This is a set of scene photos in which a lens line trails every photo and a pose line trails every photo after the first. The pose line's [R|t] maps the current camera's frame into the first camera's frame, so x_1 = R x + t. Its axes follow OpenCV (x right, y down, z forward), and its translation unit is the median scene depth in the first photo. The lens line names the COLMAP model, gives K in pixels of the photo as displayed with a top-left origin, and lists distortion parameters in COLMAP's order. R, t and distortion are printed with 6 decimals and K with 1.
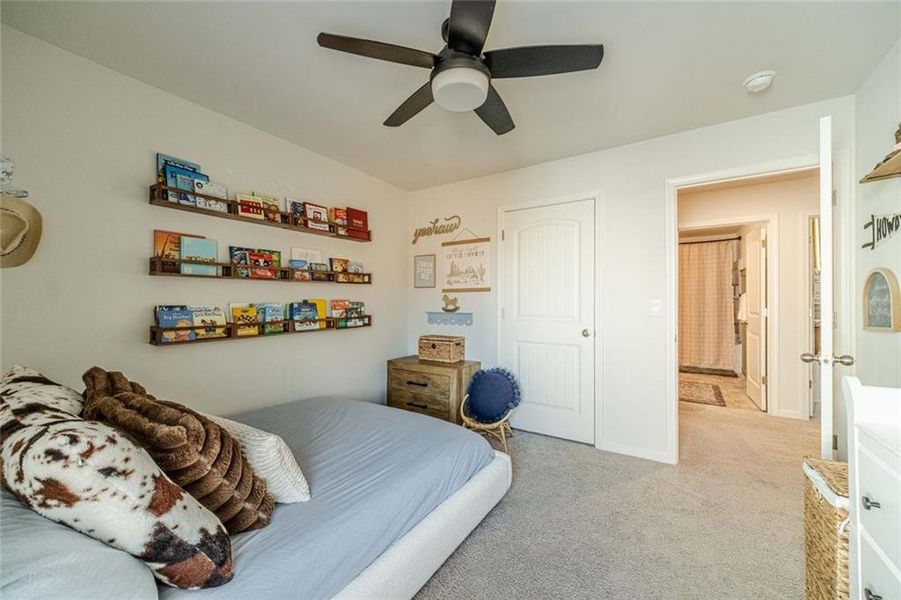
lens RADIAL K [[350.1, 0, 449.2], [0, 350.1, 299.6], [0, 0, 1]] dist [0.000186, 0.000008]
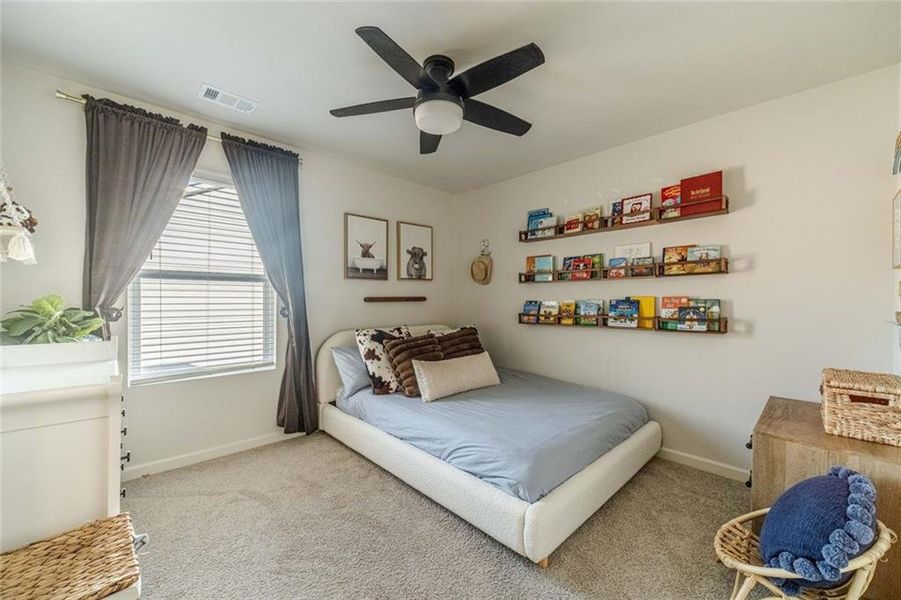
lens RADIAL K [[350.1, 0, 450.5], [0, 350.1, 297.9], [0, 0, 1]] dist [0.000186, 0.000008]
pose [[-0.229653, -0.000818, -0.973272, 0.685535], [0.005717, 0.999981, -0.002189, 0.003243], [0.973256, -0.006067, -0.229645, 0.760936]]
